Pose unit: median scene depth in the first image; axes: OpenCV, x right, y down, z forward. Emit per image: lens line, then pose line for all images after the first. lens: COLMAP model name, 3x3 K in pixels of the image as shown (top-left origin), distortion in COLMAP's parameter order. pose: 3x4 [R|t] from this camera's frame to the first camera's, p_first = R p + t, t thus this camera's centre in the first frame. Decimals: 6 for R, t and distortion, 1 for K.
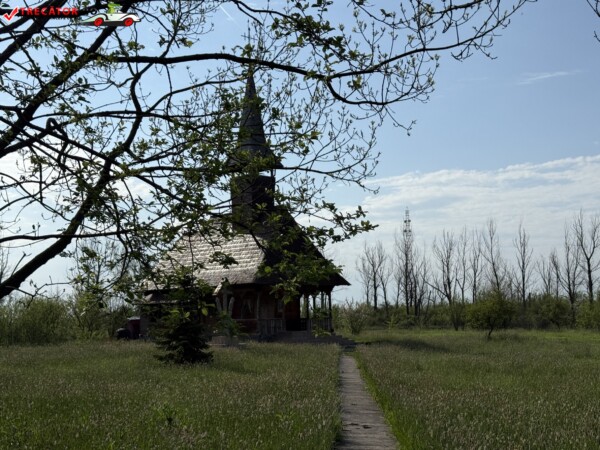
lens RADIAL K [[857.8, 0, 282.9], [0, 857.8, 226.8], [0, 0, 1]] dist [0.141967, -0.028316]
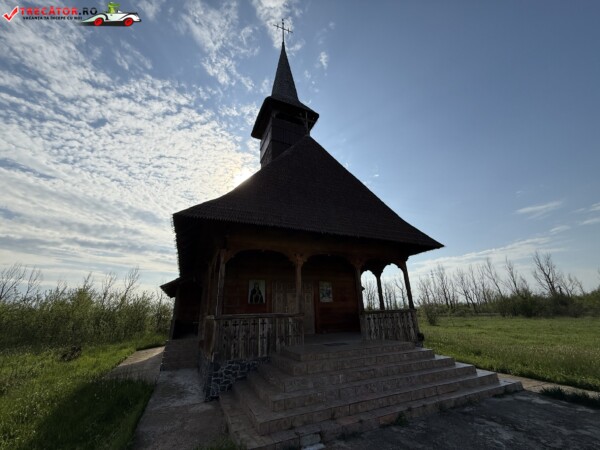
lens RADIAL K [[239.4, 0, 299.6], [0, 239.4, 227.9], [0, 0, 1]] dist [0.001057, 0.000081]
pose [[0.938861, -0.129655, -0.318951, 0.015008], [0.053383, 0.970000, -0.237170, 0.030213], [0.340133, 0.205643, 0.917617, 0.284247]]
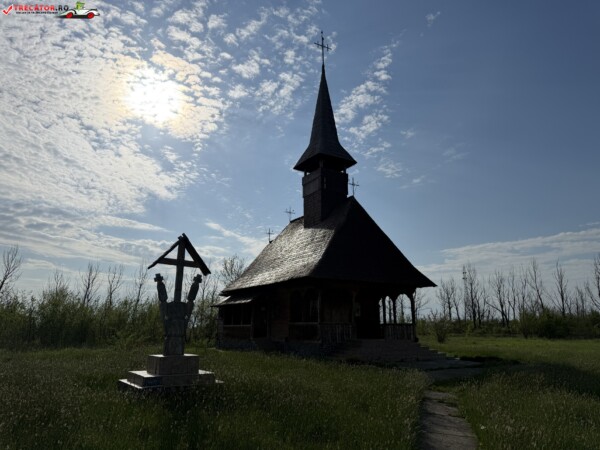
lens RADIAL K [[422.3, 0, 296.3], [0, 422.3, 226.2], [0, 0, 1]] dist [0.095844, -0.142546]
pose [[0.974774, -0.032931, -0.220750, 0.013149], [0.005318, 0.992201, -0.124534, 0.020917], [0.223129, 0.120219, 0.967347, 0.187595]]
